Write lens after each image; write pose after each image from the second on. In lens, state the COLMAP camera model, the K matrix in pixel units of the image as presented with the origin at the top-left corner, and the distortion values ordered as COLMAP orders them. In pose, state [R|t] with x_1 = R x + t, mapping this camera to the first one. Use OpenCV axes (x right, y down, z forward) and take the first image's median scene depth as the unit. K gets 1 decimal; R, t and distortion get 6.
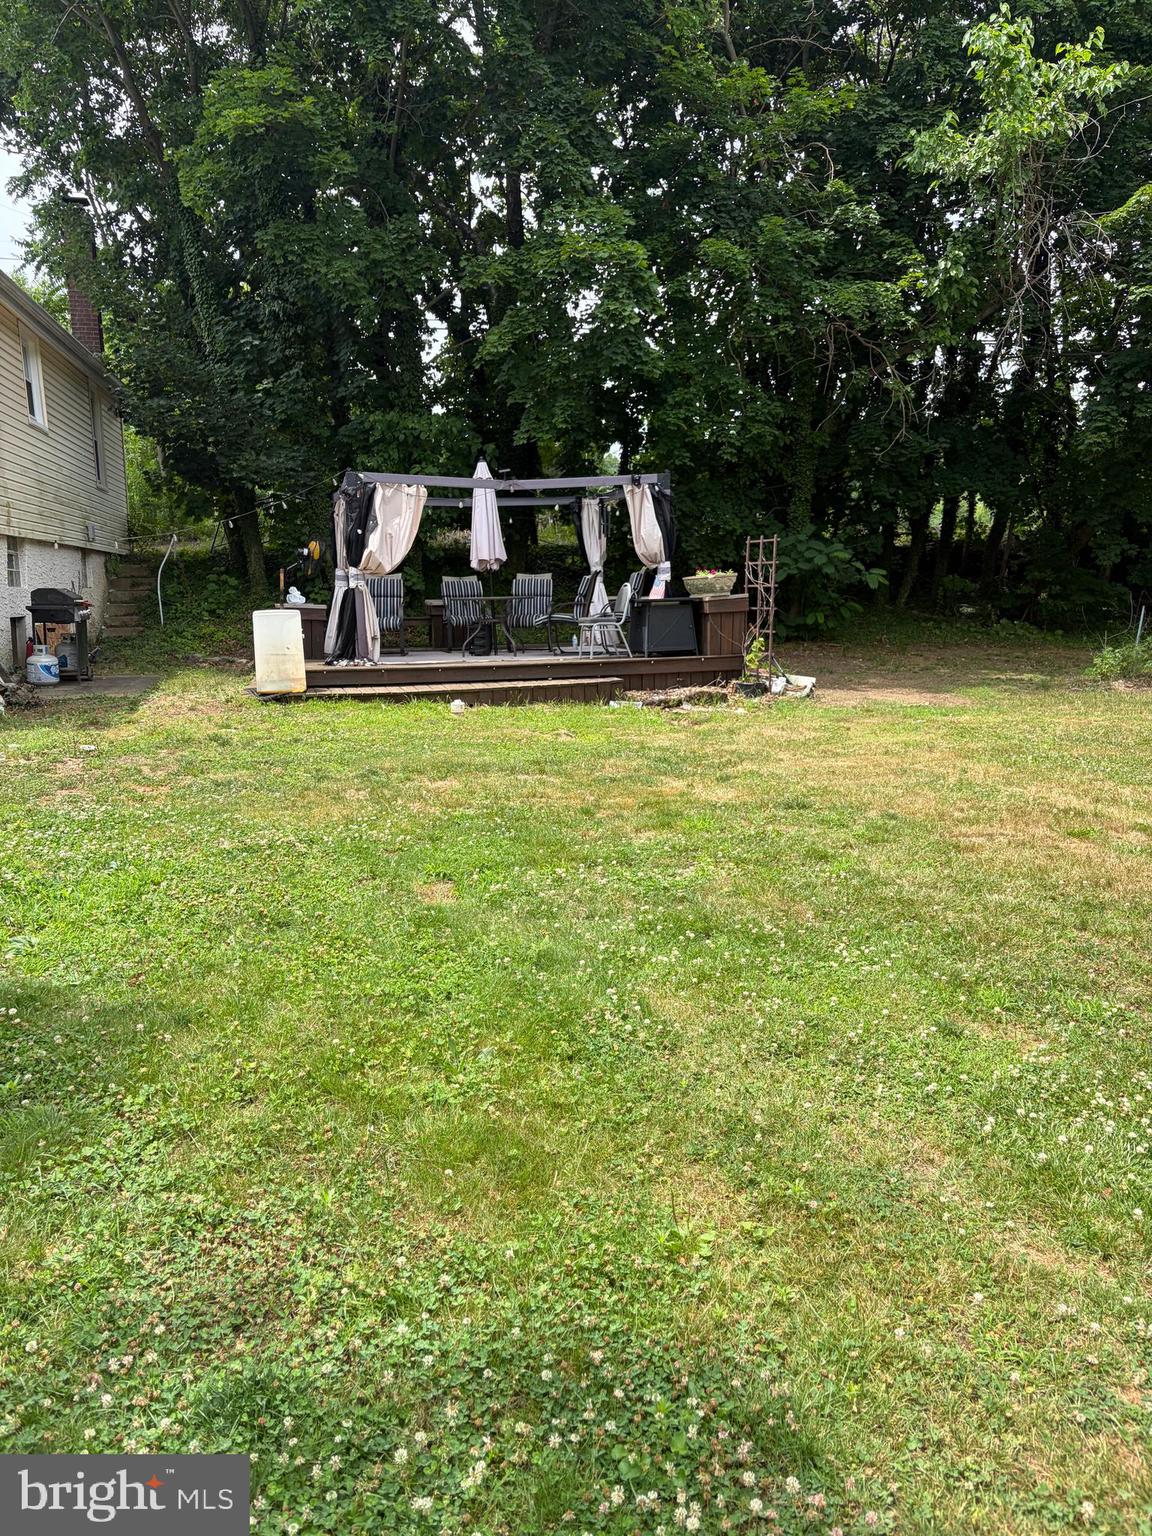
lens RADIAL K [[1166.7, 0, 583.9], [0, 1166.7, 767.1], [0, 0, 1]] dist [0.067074, -0.073782]
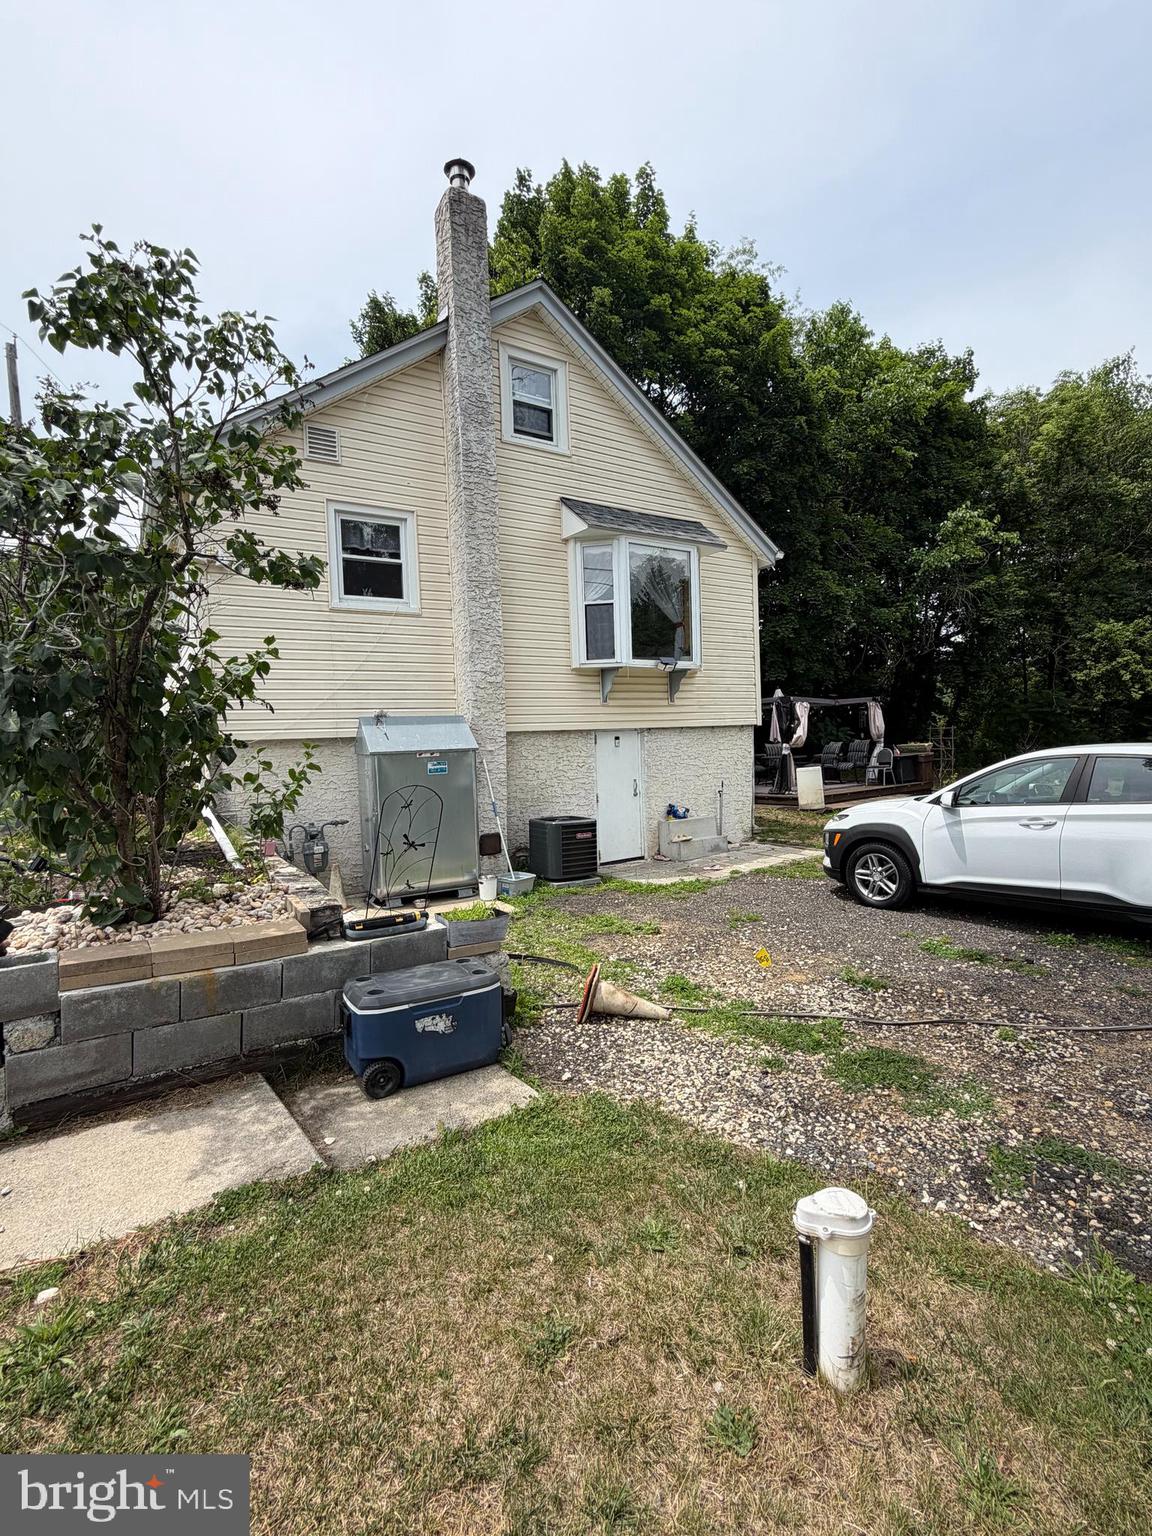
lens RADIAL K [[711.1, 0, 577.2], [0, 711.1, 772.6], [0, 0, 1]] dist [-0.000843, 0.000189]
pose [[0.934593, -0.028967, 0.354537, -0.898319], [0.065389, 0.993685, -0.091182, -0.035220], [-0.349657, 0.108401, 0.930585, 0.029379]]
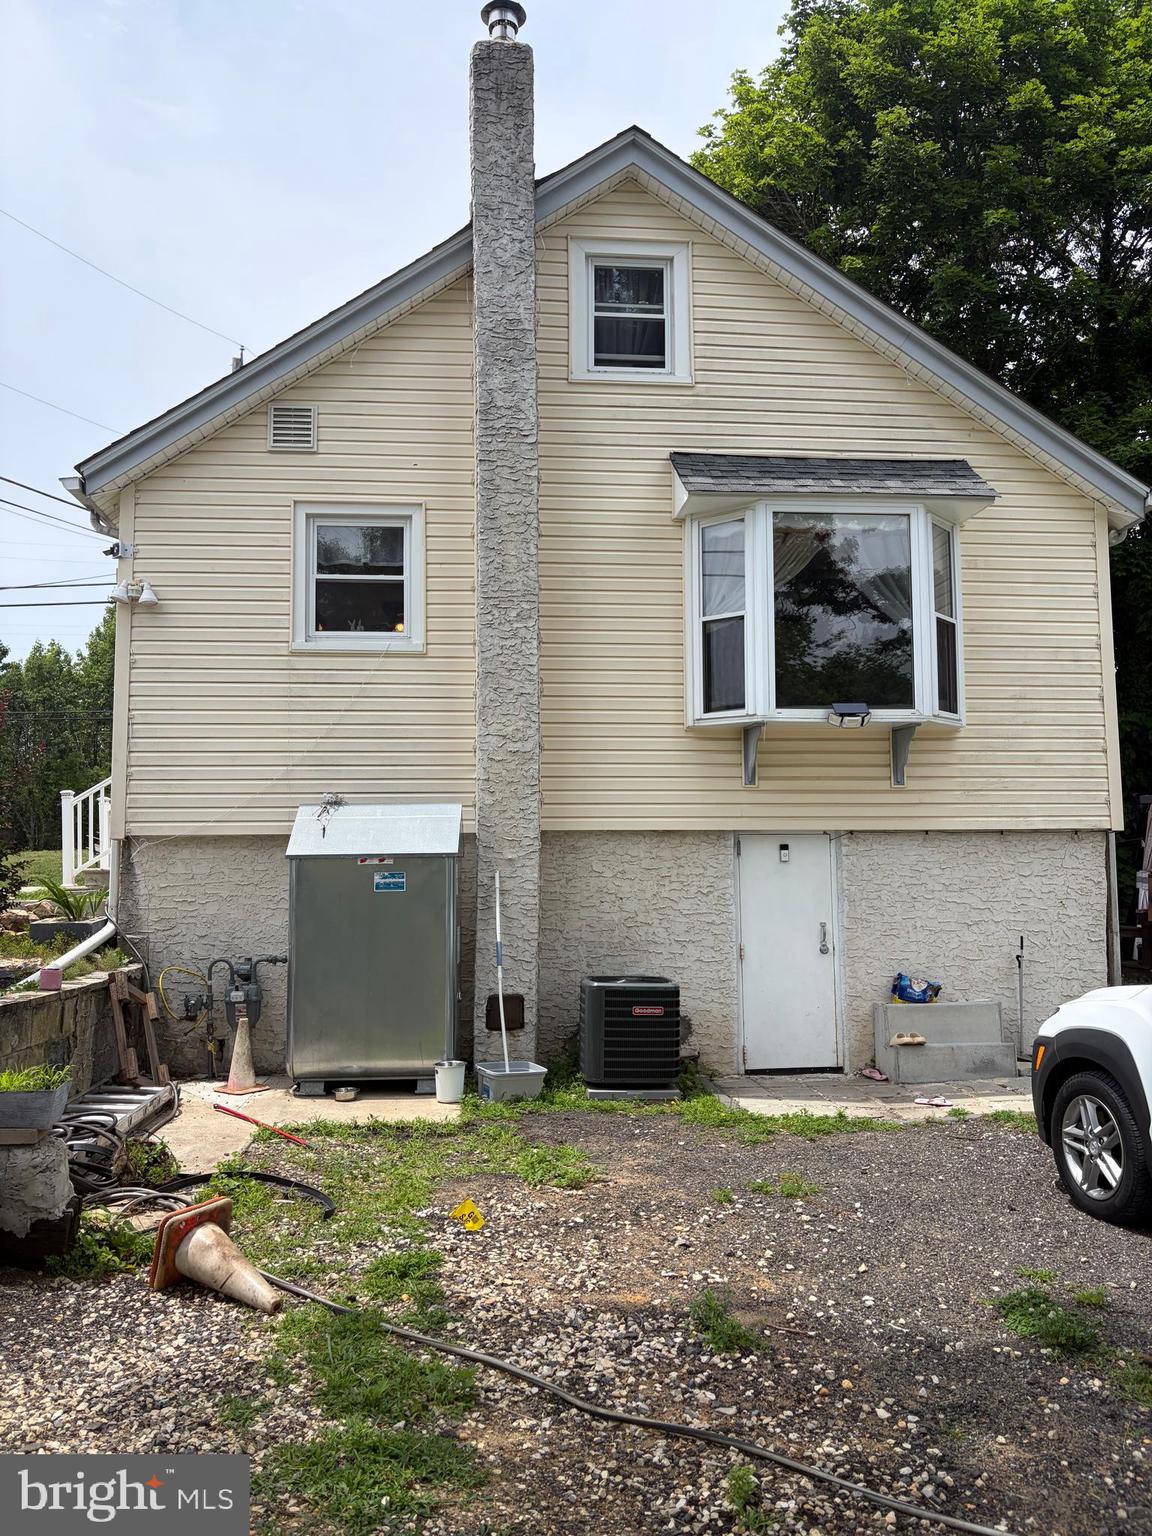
lens RADIAL K [[1166.7, 0, 583.9], [0, 1166.7, 767.1], [0, 0, 1]] dist [0.067074, -0.073782]
pose [[0.993521, 0.003681, -0.113588, -0.644372], [-0.029409, 0.973757, -0.225680, -0.022615], [0.109776, 0.227558, 0.967557, 0.007082]]
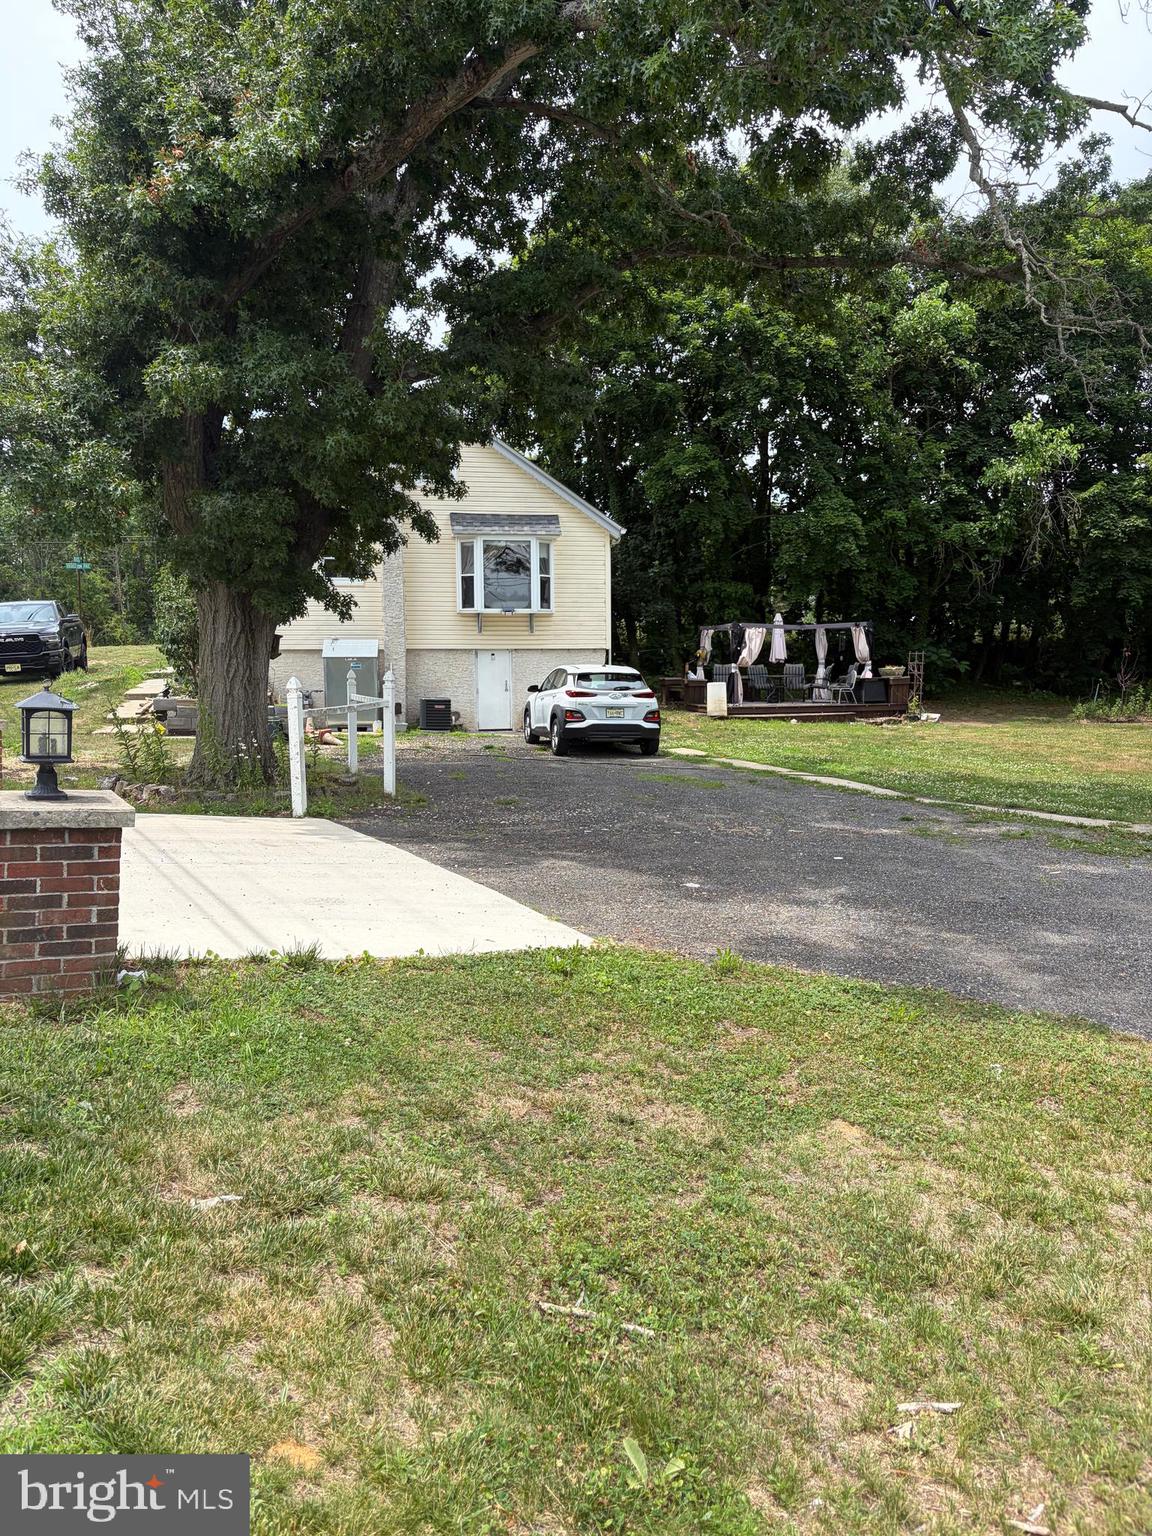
lens RADIAL K [[1166.7, 0, 583.9], [0, 1166.7, 767.1], [0, 0, 1]] dist [0.067074, -0.073782]
pose [[0.998508, 0.017606, -0.051694, -0.353298], [-0.020369, 0.998364, -0.053419, 0.153266], [0.050669, 0.054393, 0.997233, -1.224448]]
